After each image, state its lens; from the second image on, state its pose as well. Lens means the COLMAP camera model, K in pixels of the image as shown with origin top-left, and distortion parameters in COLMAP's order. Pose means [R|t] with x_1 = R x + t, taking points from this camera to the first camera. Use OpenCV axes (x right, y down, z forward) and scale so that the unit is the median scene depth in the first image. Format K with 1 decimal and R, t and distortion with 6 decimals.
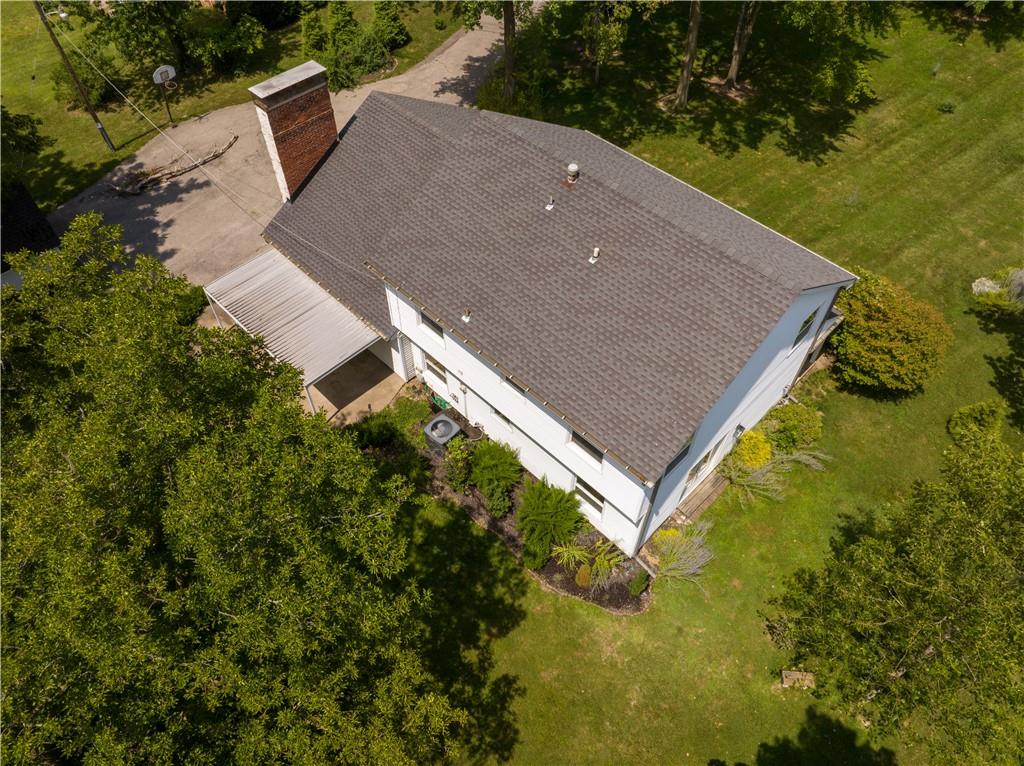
lens RADIAL K [[733.7, 0, 512.0], [0, 733.7, 383.0], [0, 0, 1]] dist [-0.063064, 0.037607]
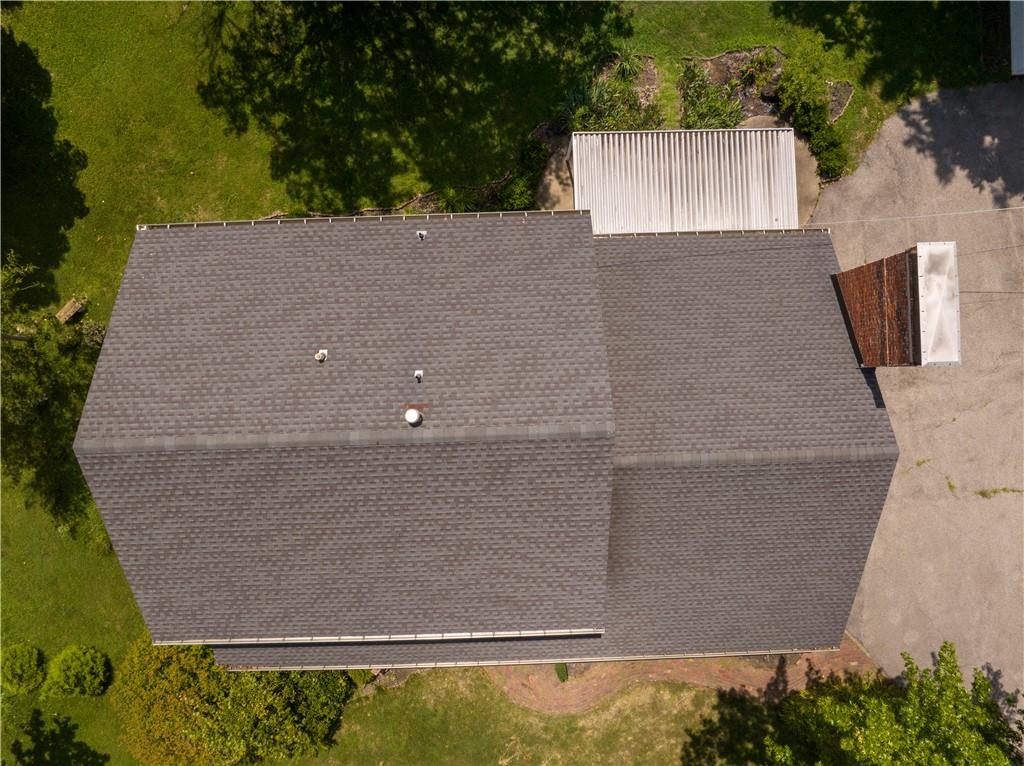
lens RADIAL K [[698.1, 0, 512.0], [0, 698.1, 383.0], [0, 0, 1]] dist [-0.055021, 0.039840]
pose [[-0.677595, 0.735180, 0.019363, -0.020771], [-0.580174, -0.550539, 0.600254, -0.699727], [0.451955, 0.395495, 0.799575, 0.441171]]
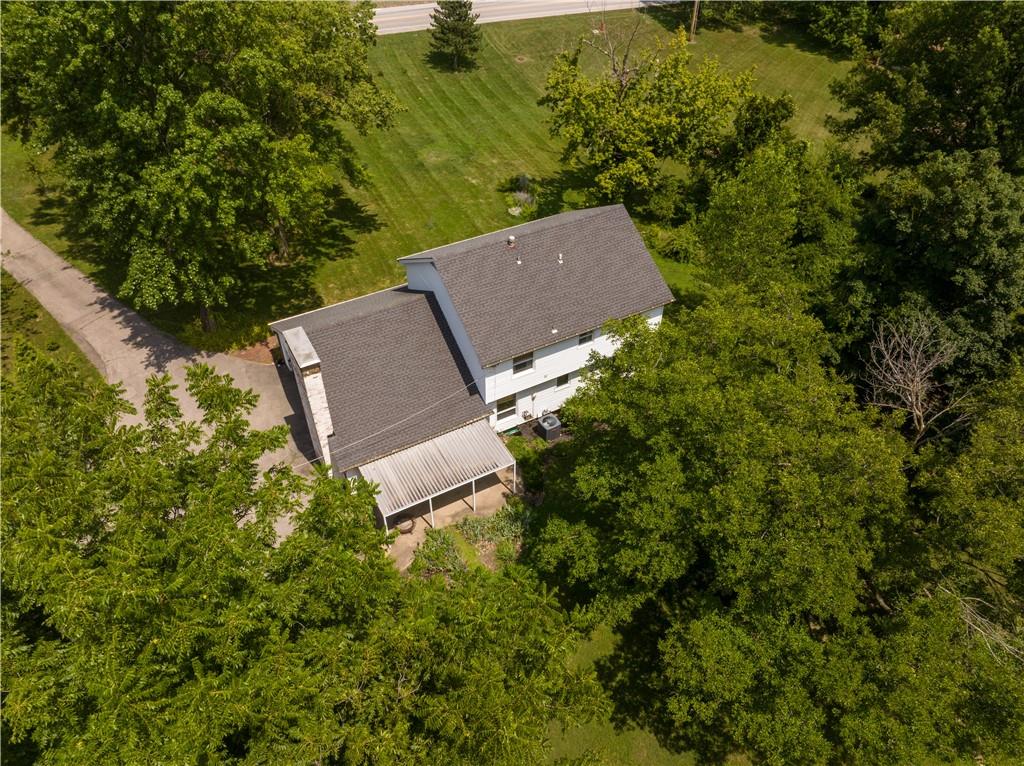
lens RADIAL K [[733.7, 0, 512.0], [0, 733.7, 383.0], [0, 0, 1]] dist [-0.063064, 0.037607]
pose [[0.253443, -0.644055, 0.721776, -1.342458], [0.743529, 0.607002, 0.280558, -0.545496], [-0.618814, 0.465556, 0.632714, 0.038483]]
